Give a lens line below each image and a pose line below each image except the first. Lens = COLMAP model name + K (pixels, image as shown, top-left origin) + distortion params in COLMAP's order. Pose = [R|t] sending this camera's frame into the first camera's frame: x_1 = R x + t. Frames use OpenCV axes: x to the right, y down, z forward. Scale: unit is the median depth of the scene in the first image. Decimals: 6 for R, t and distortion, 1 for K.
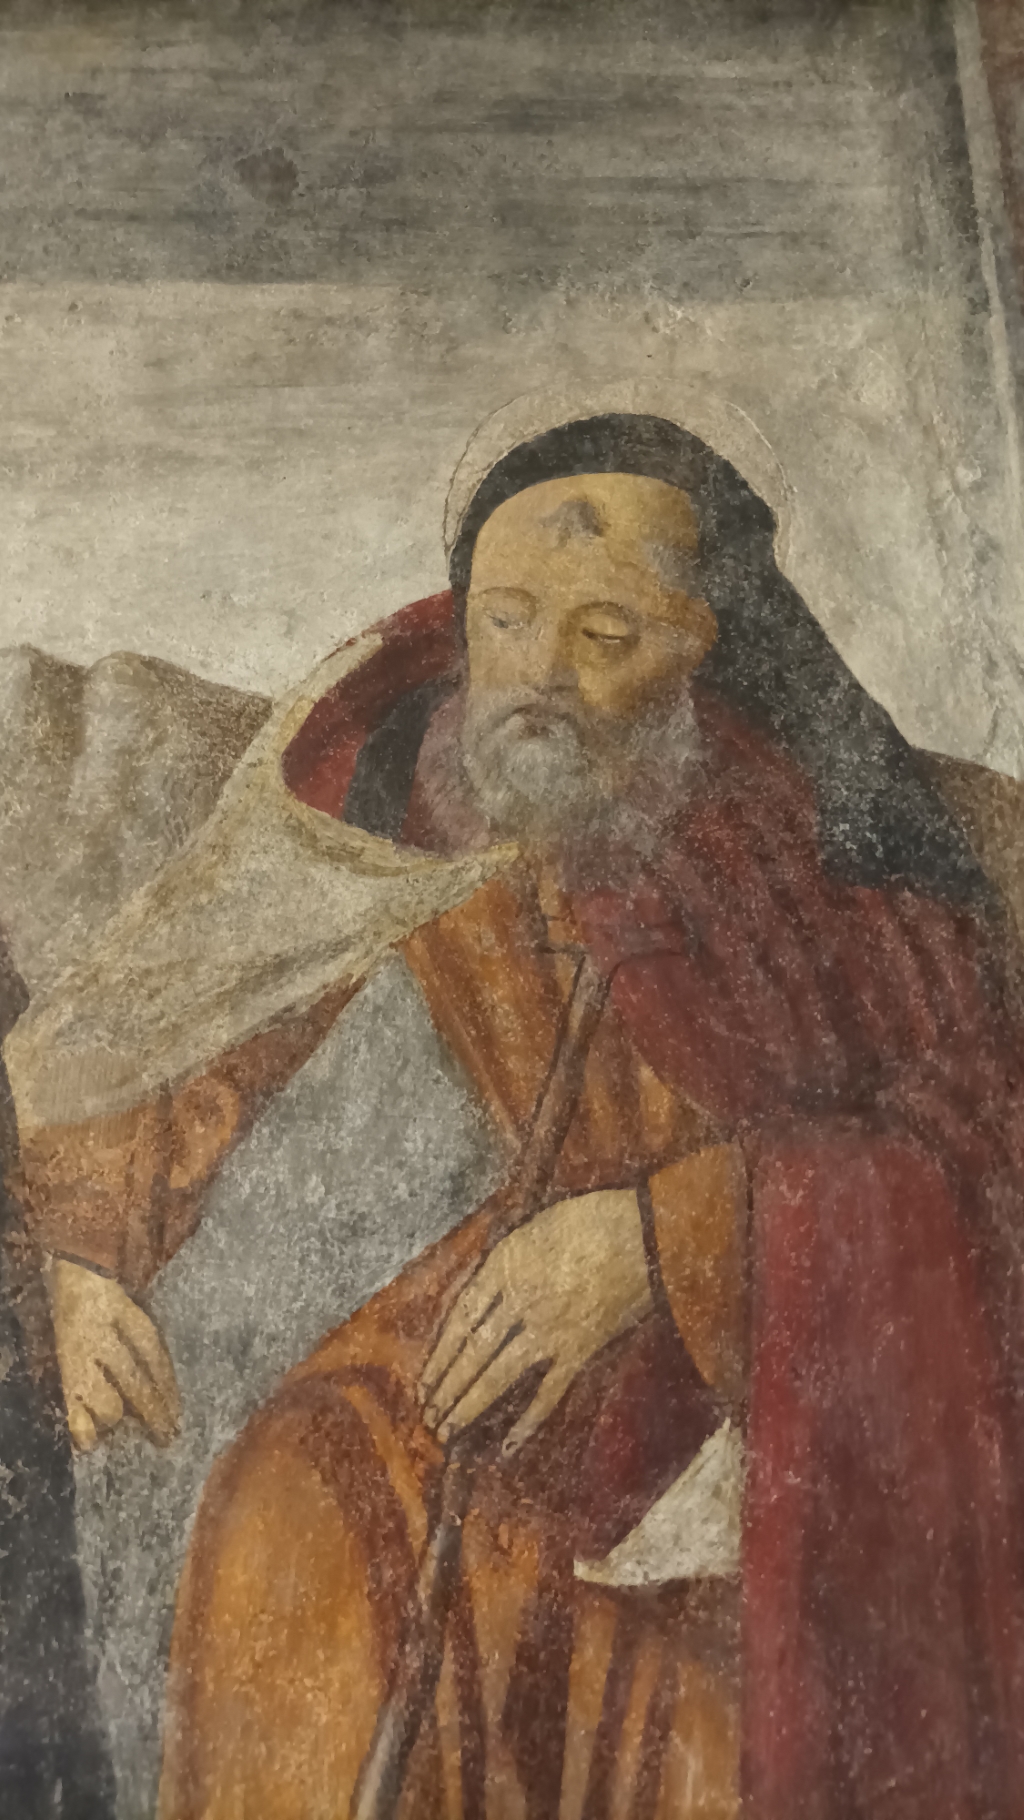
lens RADIAL K [[1364.1, 0, 512.0], [0, 1364.1, 910.0], [0, 0, 1]] dist [0.015655, -0.010977]
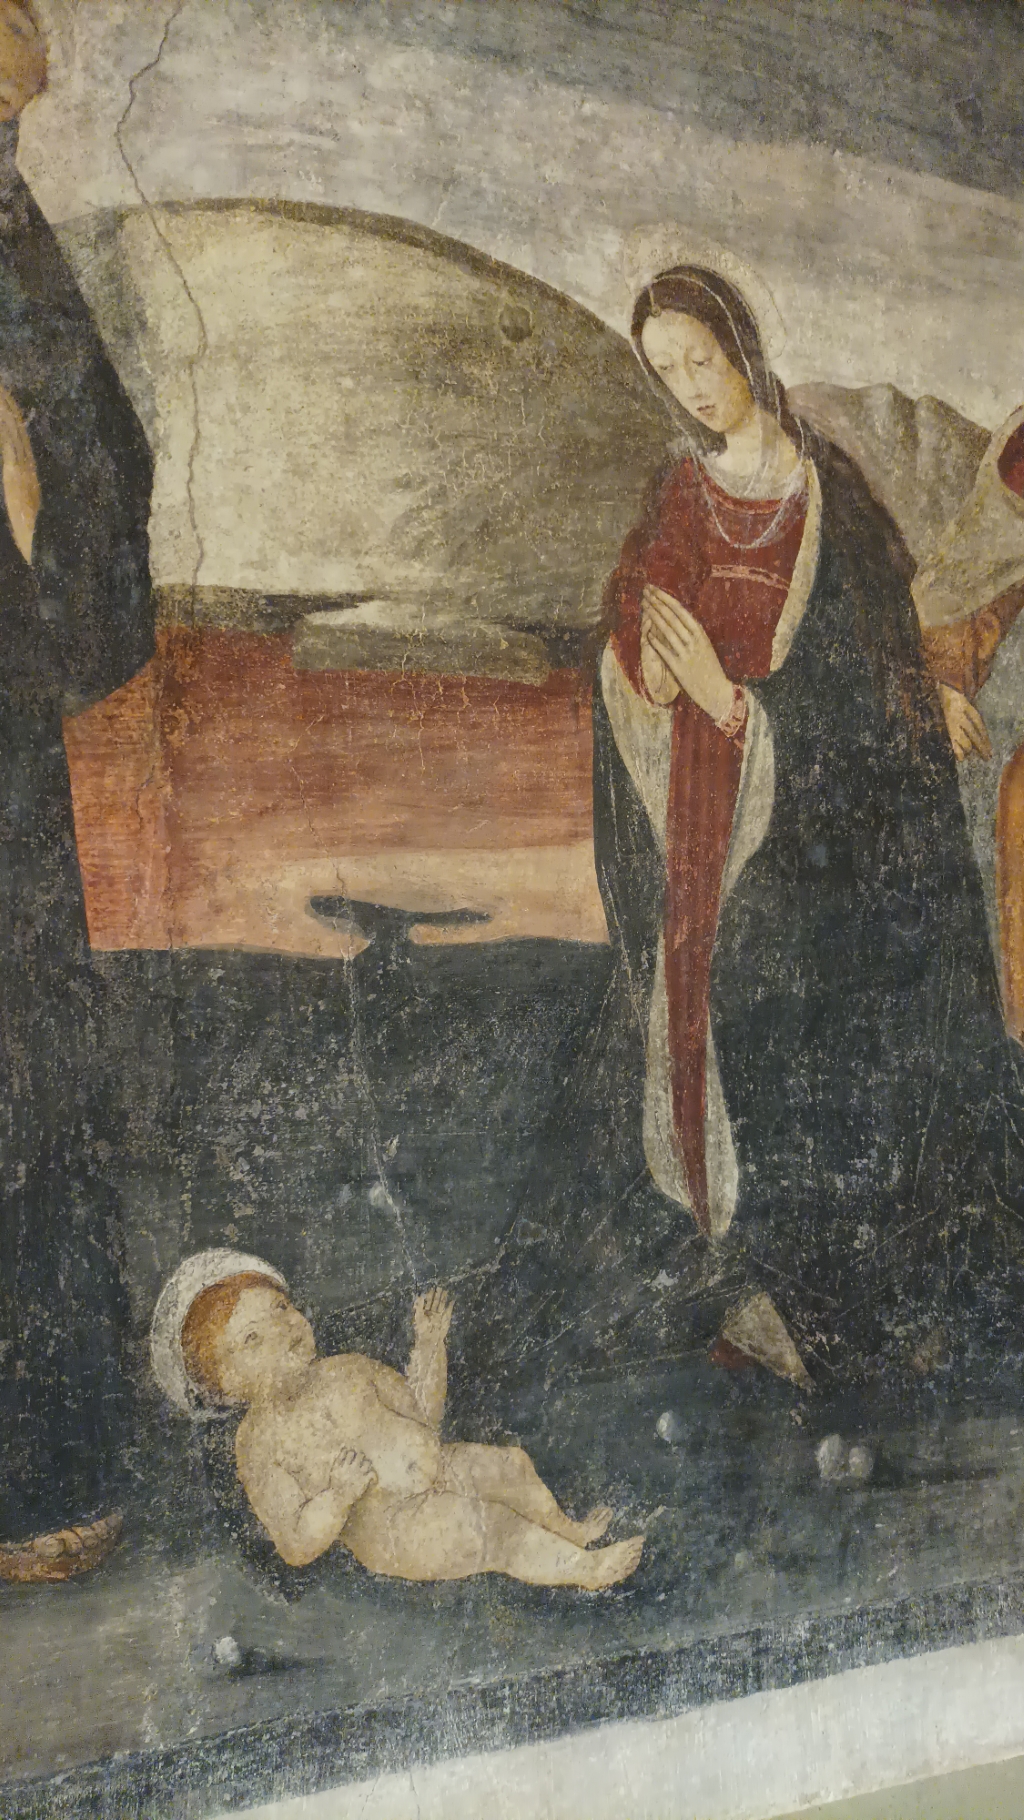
lens RADIAL K [[1360.2, 0, 512.0], [0, 1360.2, 910.0], [0, 0, 1]] dist [0.007148, 0.001107]
pose [[0.928607, 0.023236, 0.370335, -1.648292], [-0.117867, 0.964819, 0.235013, 0.149505], [-0.351846, -0.261885, 0.898677, -0.818120]]
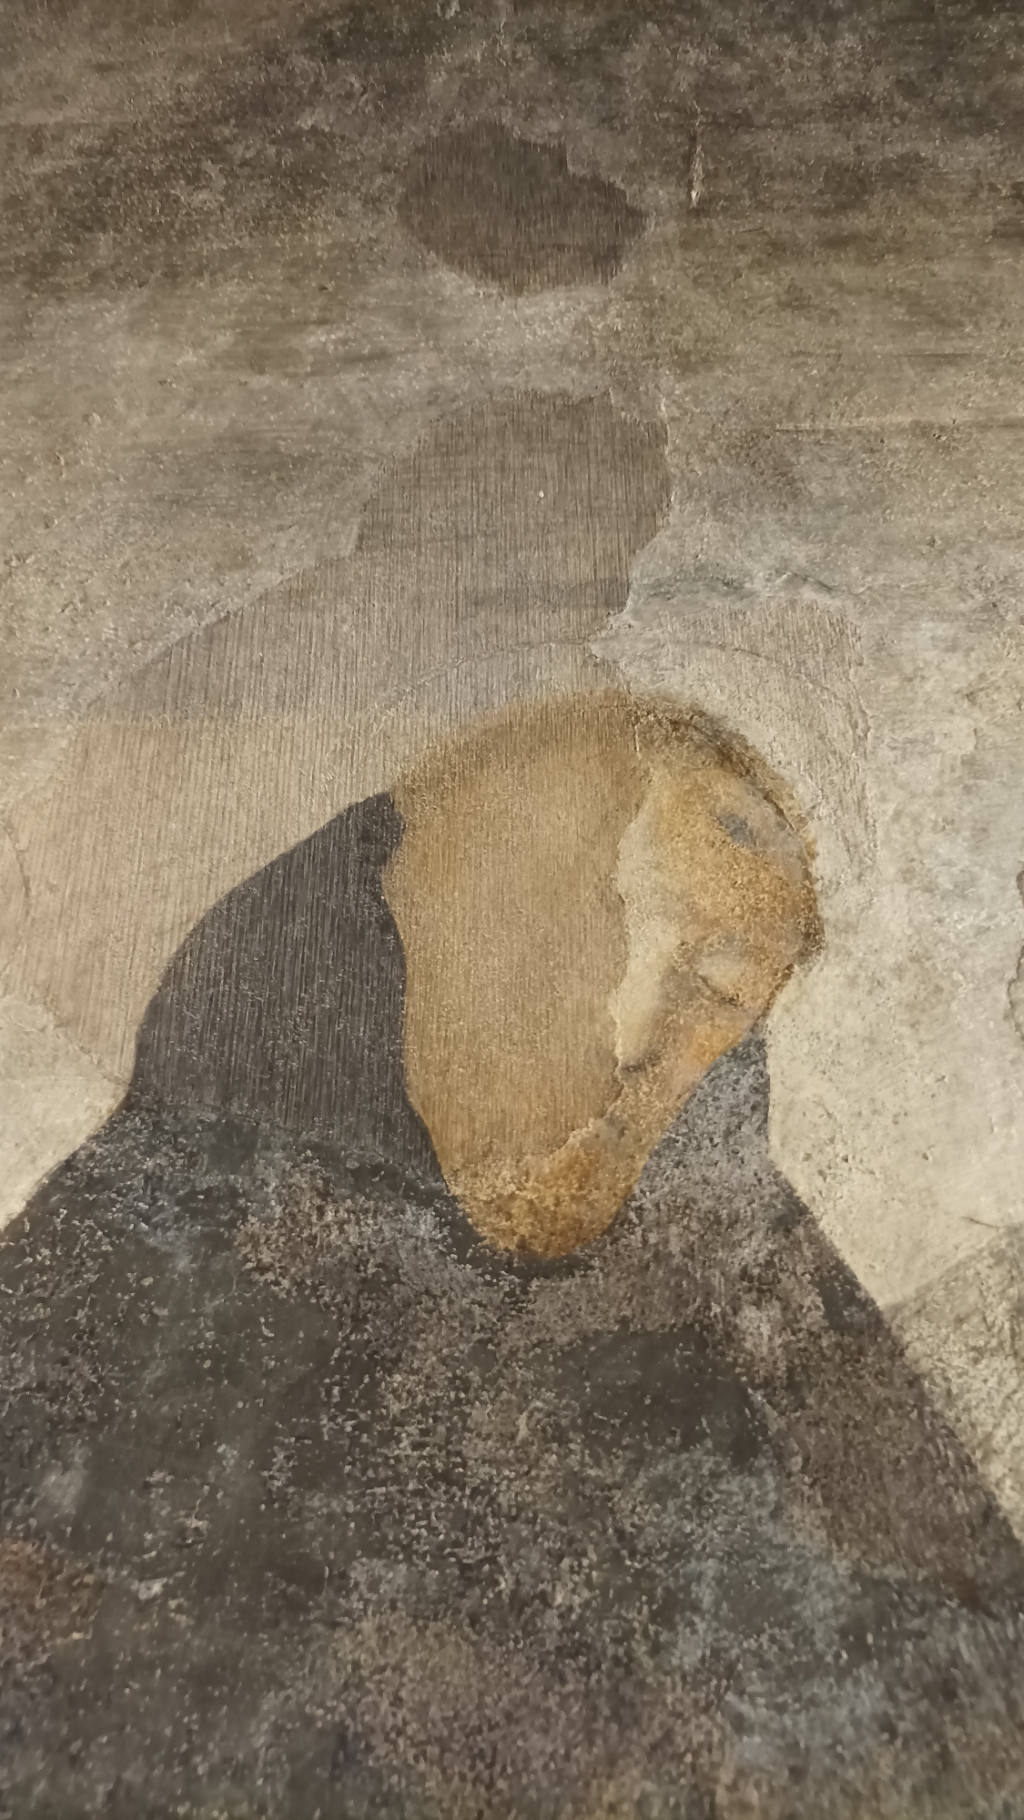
lens RADIAL K [[1364.1, 0, 512.0], [0, 1364.1, 910.0], [0, 0, 1]] dist [0.015655, -0.010977]
pose [[0.999955, -0.009283, -0.001852, -1.726563], [0.008947, 0.990735, -0.135511, -0.282651], [0.003093, 0.135489, 0.990774, 0.479504]]
